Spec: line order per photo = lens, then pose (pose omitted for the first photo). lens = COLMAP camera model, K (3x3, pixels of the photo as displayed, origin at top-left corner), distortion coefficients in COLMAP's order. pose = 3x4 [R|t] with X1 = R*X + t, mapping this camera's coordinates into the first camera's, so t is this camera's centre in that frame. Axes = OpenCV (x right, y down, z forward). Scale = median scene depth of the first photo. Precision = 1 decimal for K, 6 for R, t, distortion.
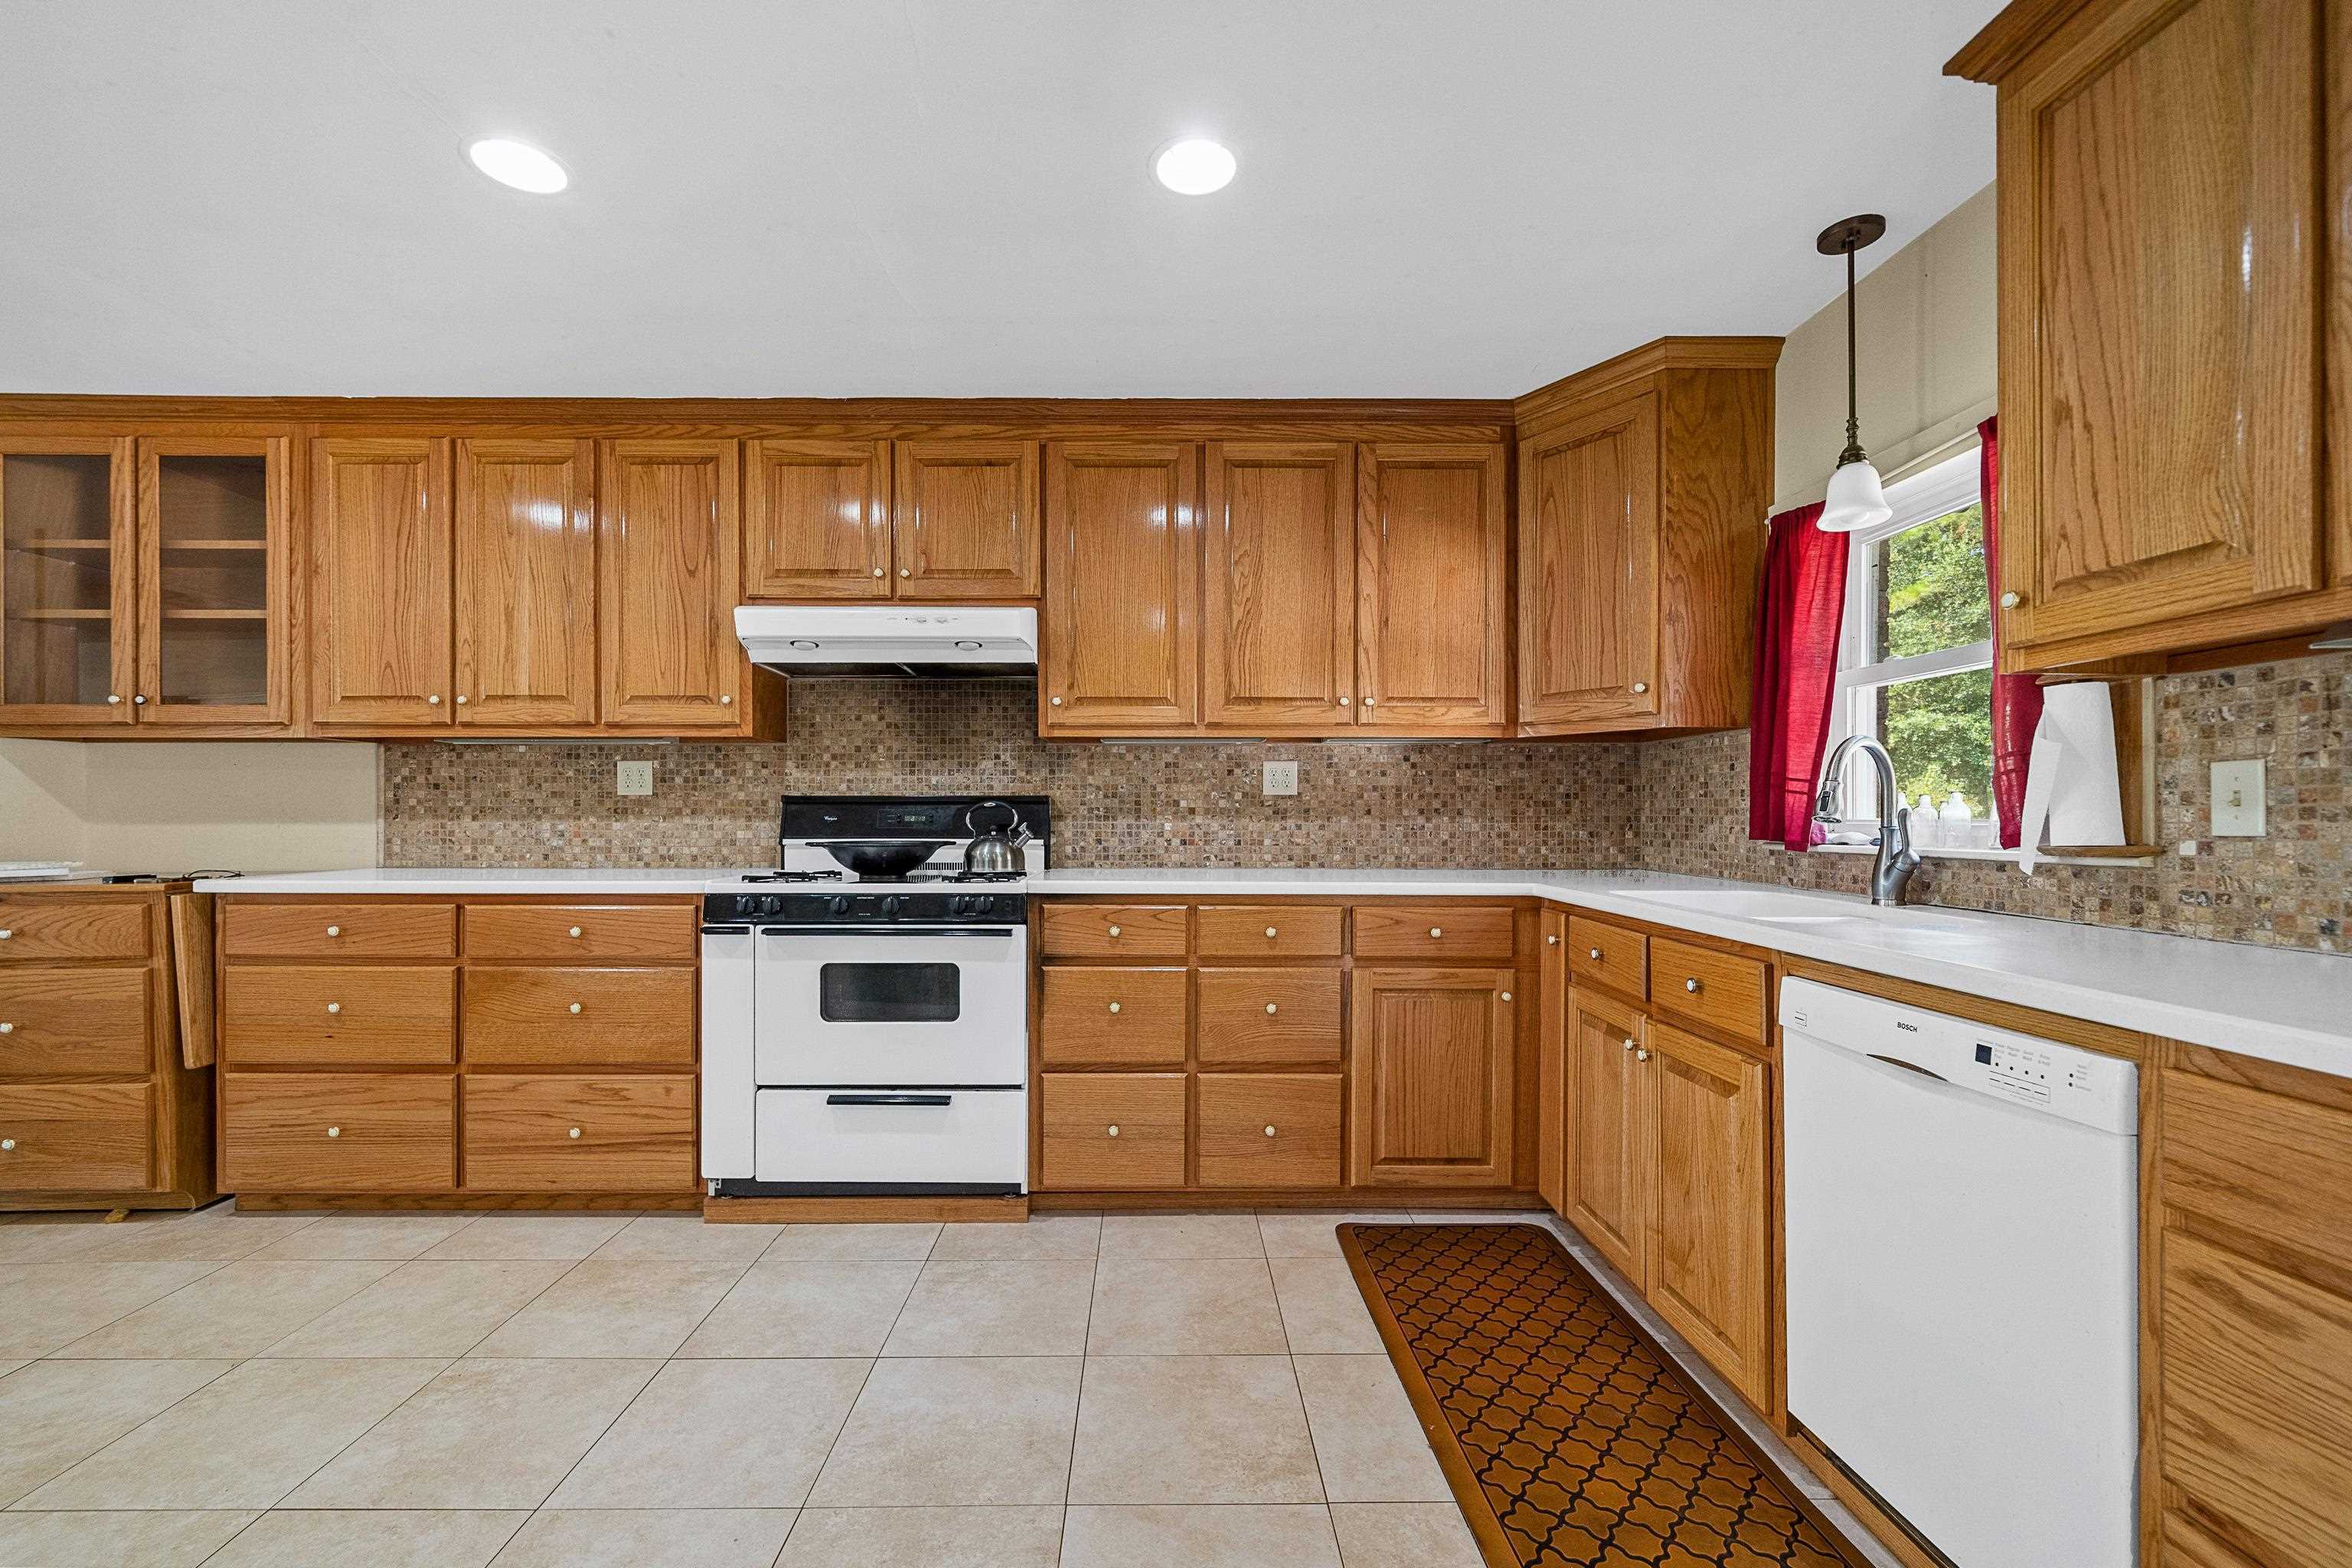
lens RADIAL K [[960.7, 0, 1165.9], [0, 960.7, 813.2], [0, 0, 1]] dist [0.000370, -0.000133]
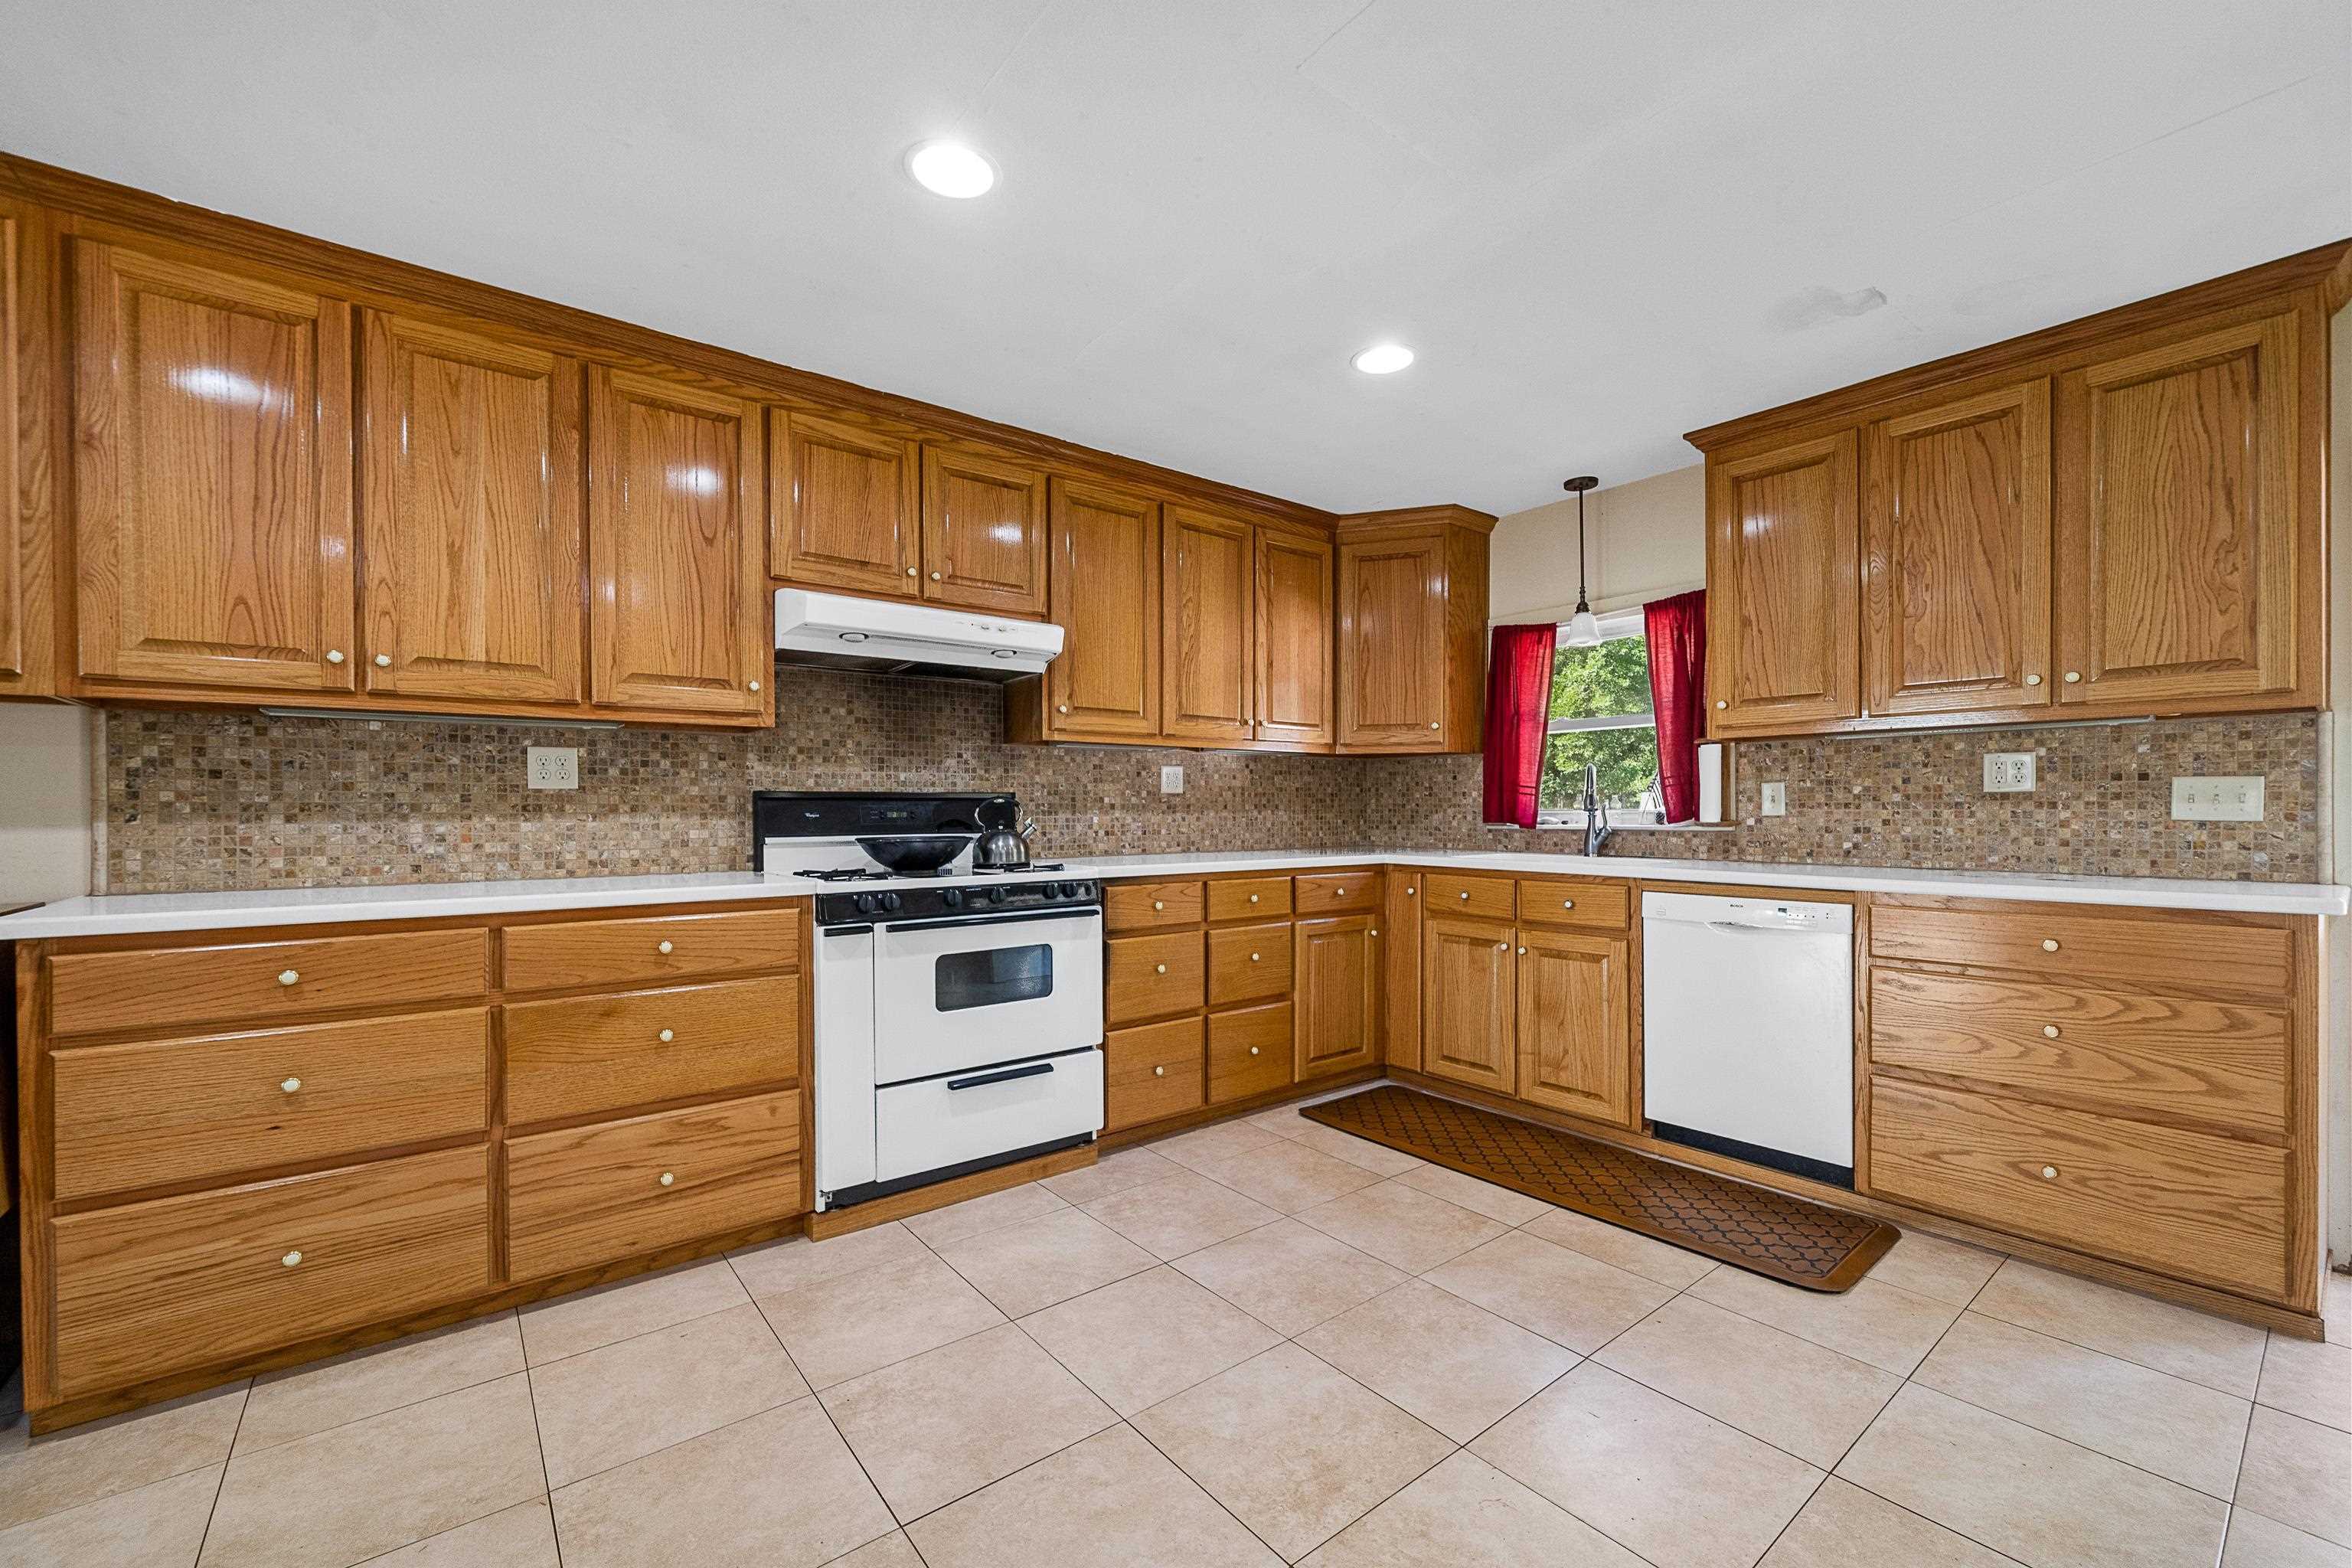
lens RADIAL K [[948.2, 0, 1170.3], [0, 948.2, 812.1], [0, 0, 1]] dist [0.000262, 0.000379]
pose [[0.795105, -0.006167, 0.606441, -0.685816], [0.004312, 0.999981, 0.004515, -0.000371], [-0.606457, -0.000975, 0.795116, 0.038849]]
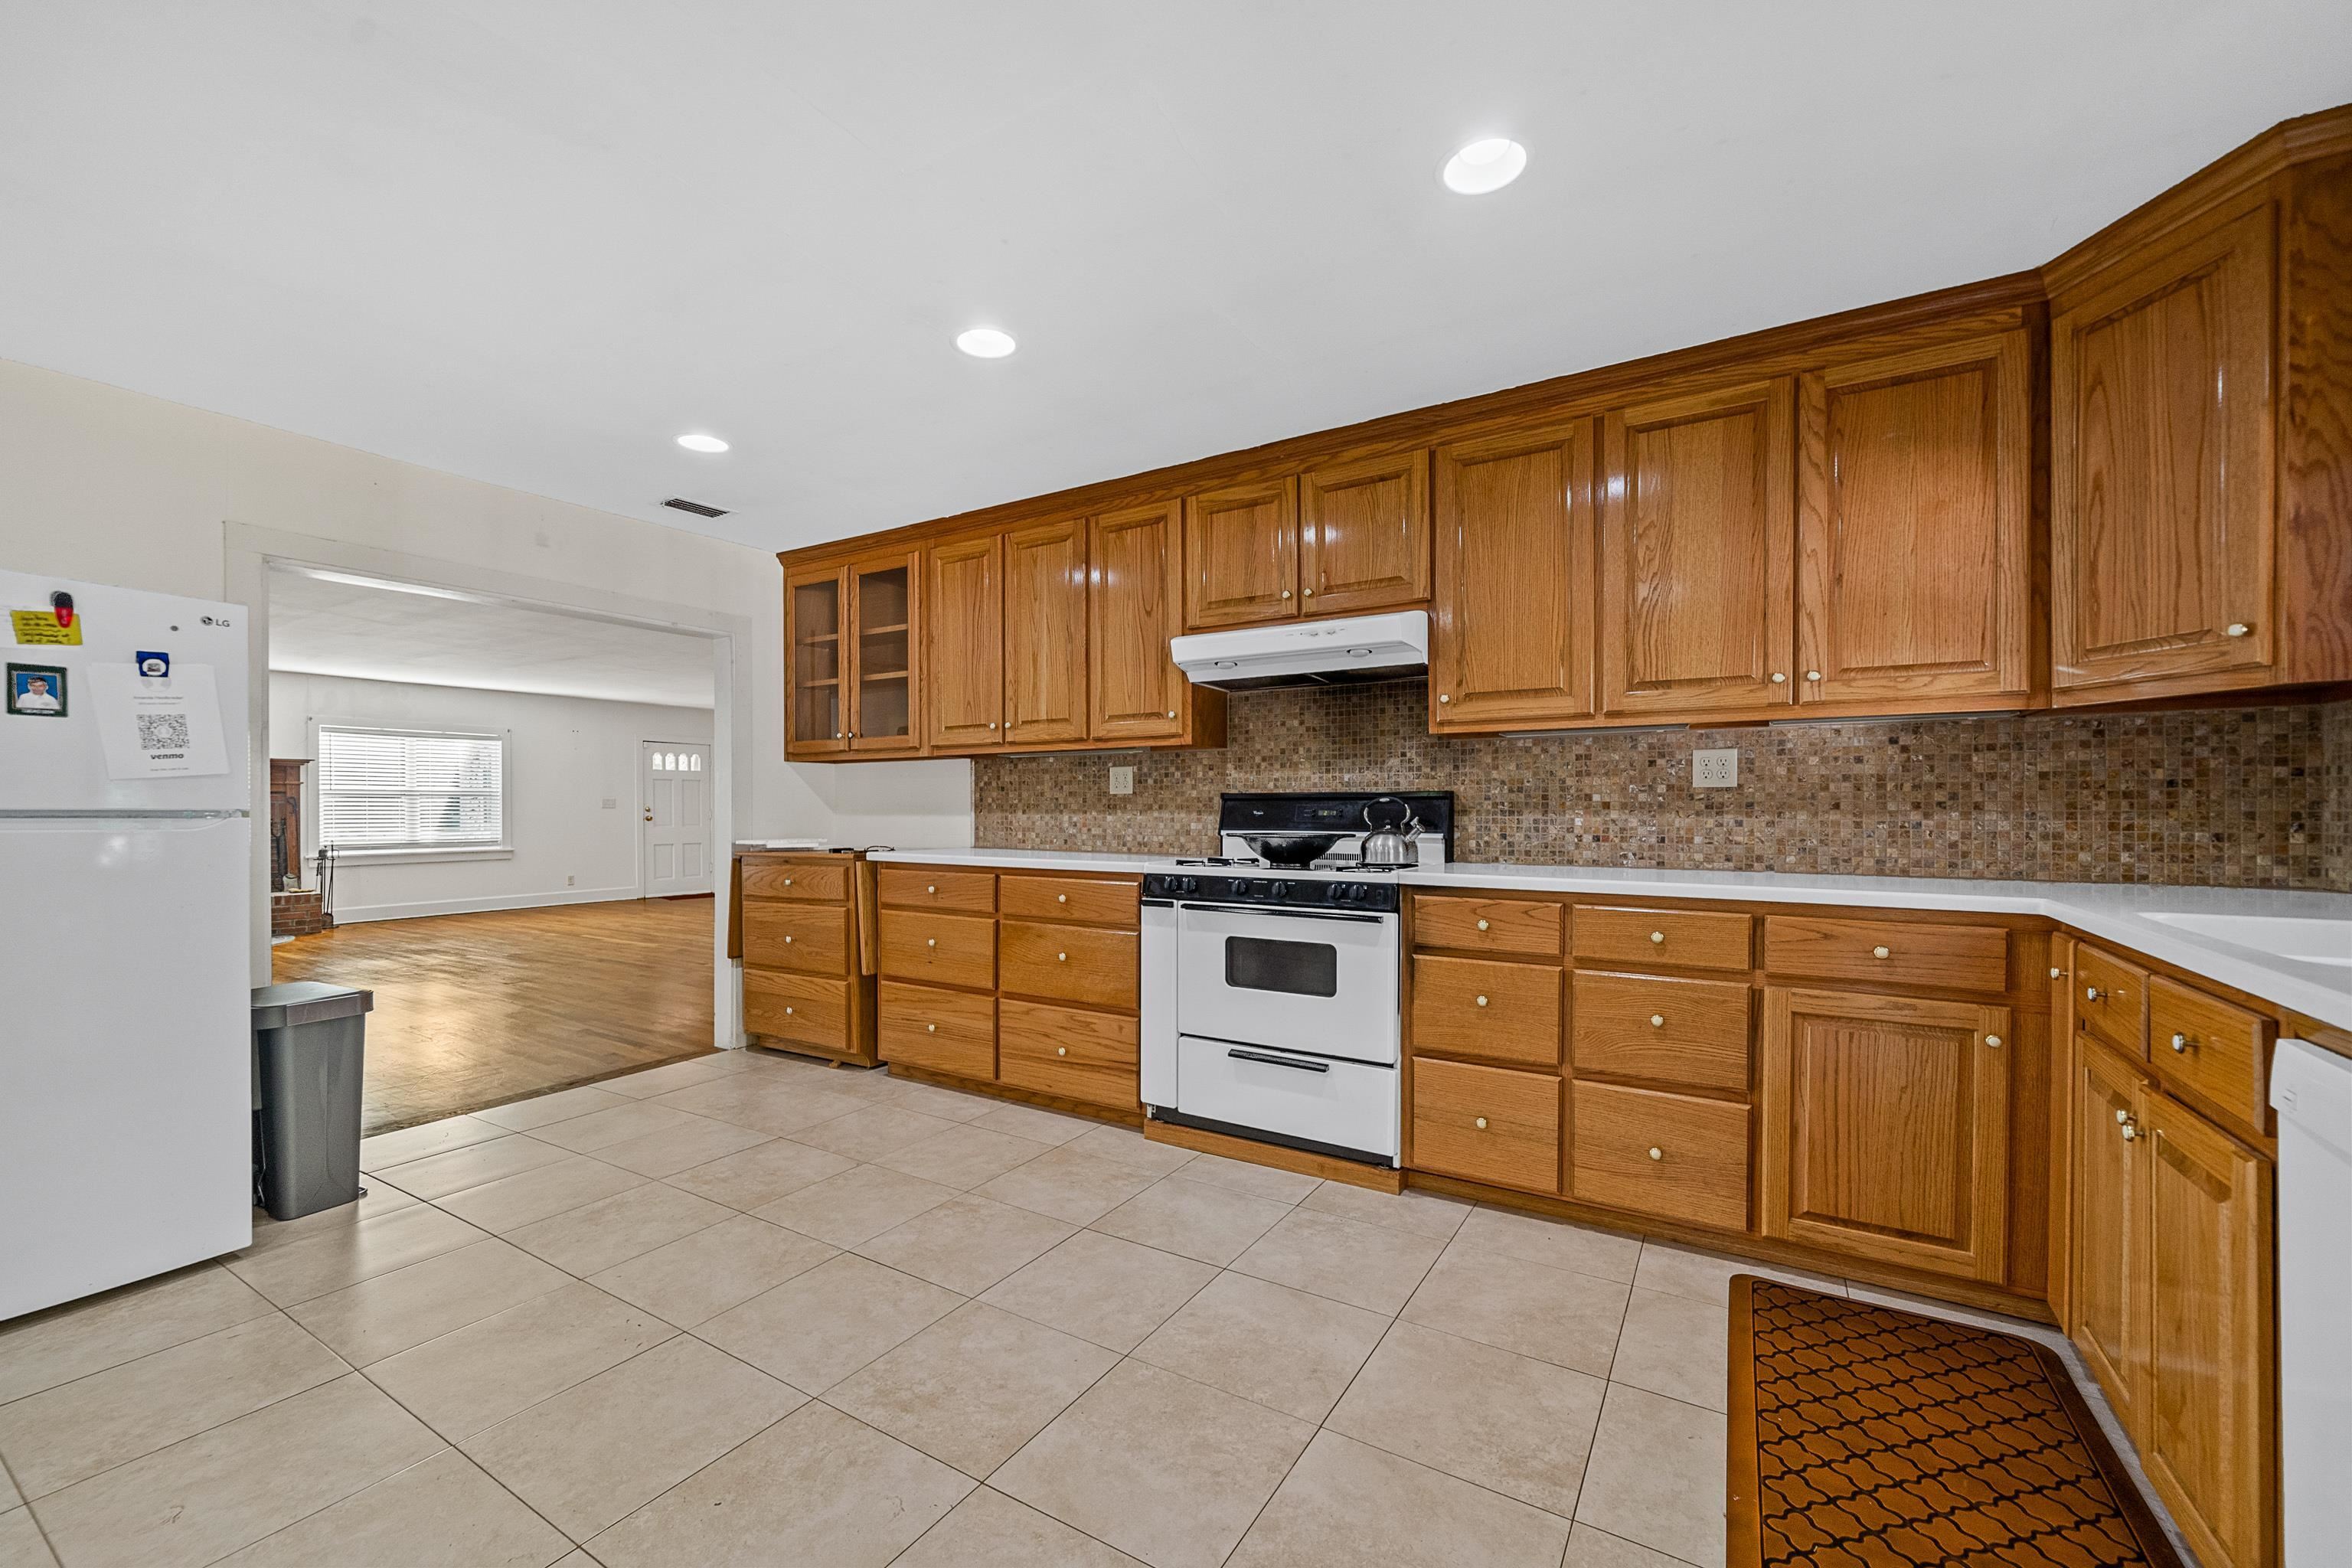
lens RADIAL K [[948.2, 0, 1170.3], [0, 948.2, 812.1], [0, 0, 1]] dist [0.000262, 0.000379]
pose [[0.843643, 0.001480, -0.536902, 0.182659], [0.000122, 0.999996, 0.002949, 0.001459], [0.536904, -0.002553, 0.843639, -0.011786]]
